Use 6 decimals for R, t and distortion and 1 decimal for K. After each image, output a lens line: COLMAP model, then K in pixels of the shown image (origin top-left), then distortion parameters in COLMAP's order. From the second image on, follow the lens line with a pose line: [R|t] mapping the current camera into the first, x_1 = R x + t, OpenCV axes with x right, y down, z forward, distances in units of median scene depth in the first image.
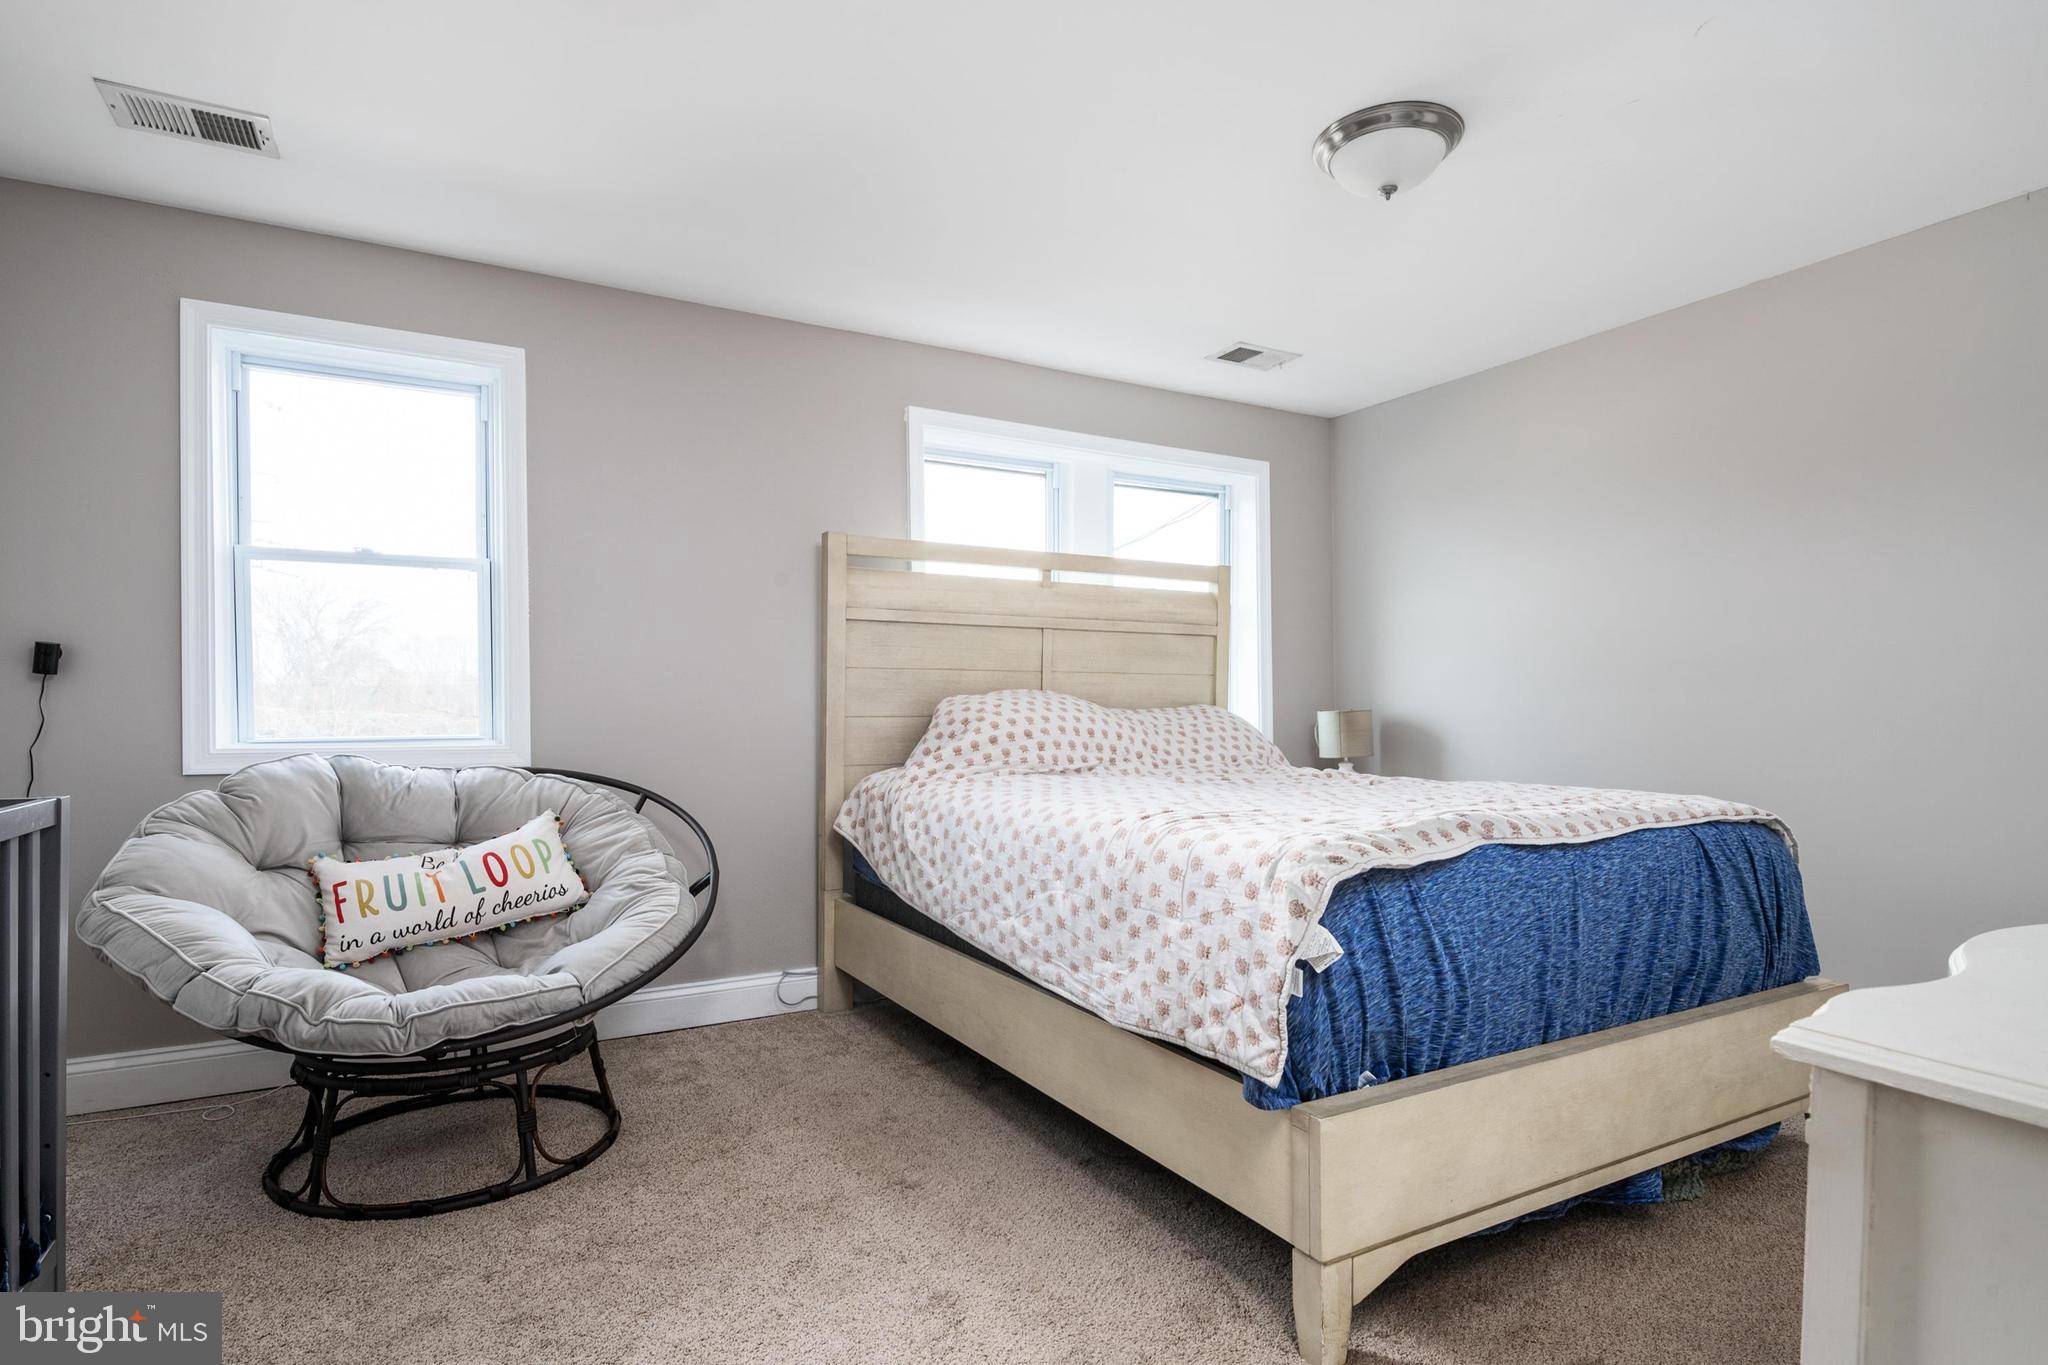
lens RADIAL K [[1064.0, 0, 1029.2], [0, 1064.0, 690.9], [0, 0, 1]] dist [0.000050, -0.001028]
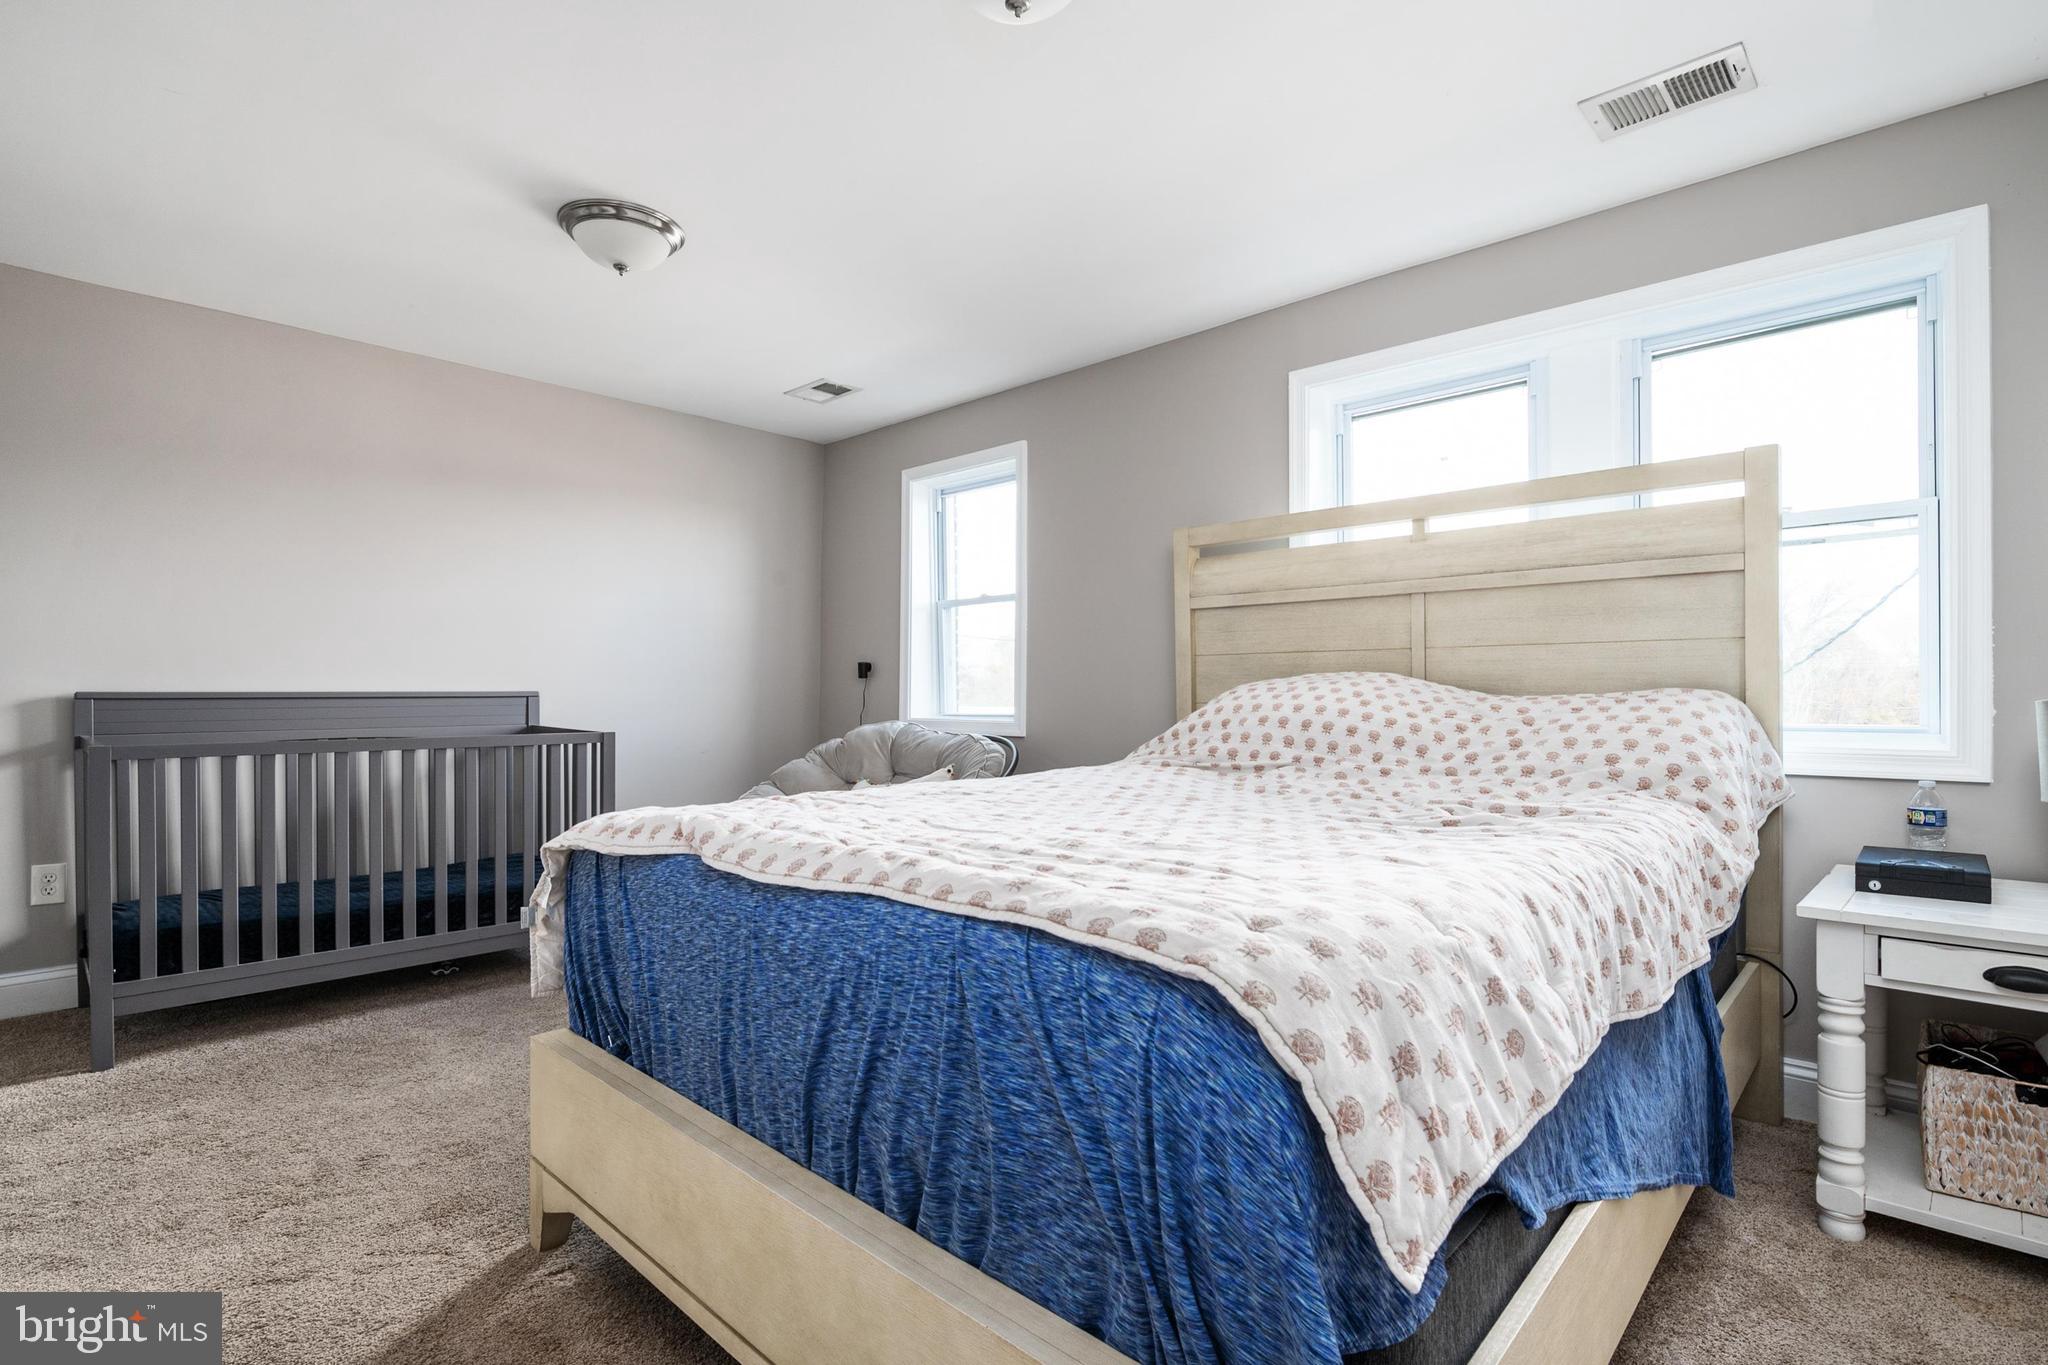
lens RADIAL K [[992.0, 0, 1024.0], [0, 992.0, 682.5], [0, 0, 1]] dist [-0.015393, -0.000798]
pose [[0.285798, -0.012999, -0.958202, 0.899967], [0.019382, 0.999782, -0.007782, 0.010757], [0.958094, -0.016348, 0.285988, 0.721455]]
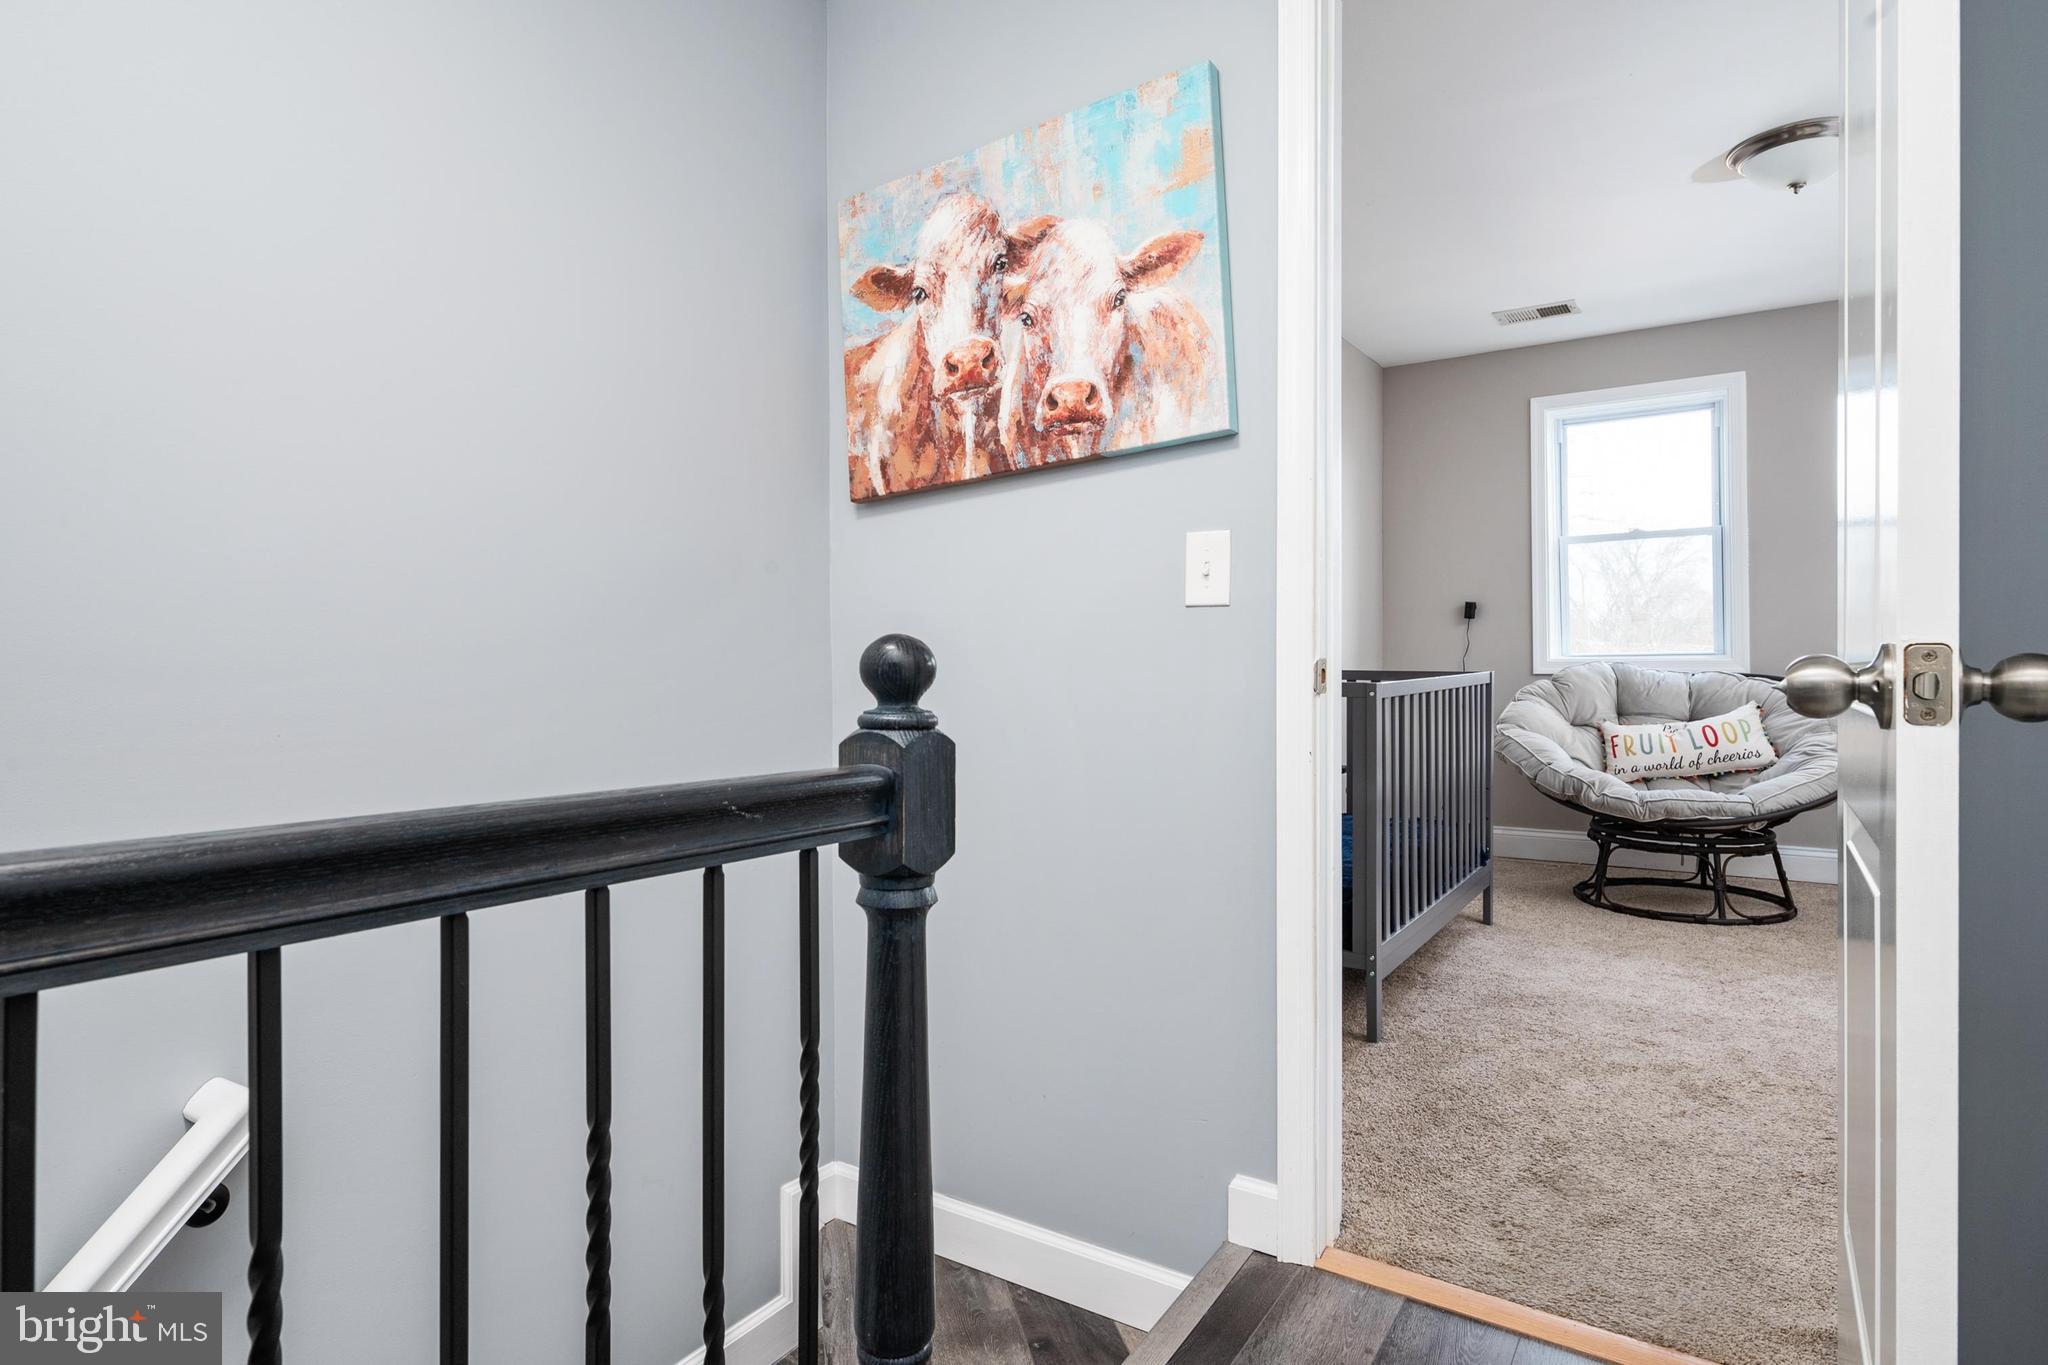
lens RADIAL K [[1135.6, 0, 1022.9], [0, 1135.6, 697.0], [0, 0, 1]] dist [0.004089, -0.000125]
pose [[0.466562, 0.030314, -0.883969, 0.479401], [0.026115, 0.998505, 0.048025, 0.006839], [0.884103, -0.045492, 0.465073, -0.631453]]
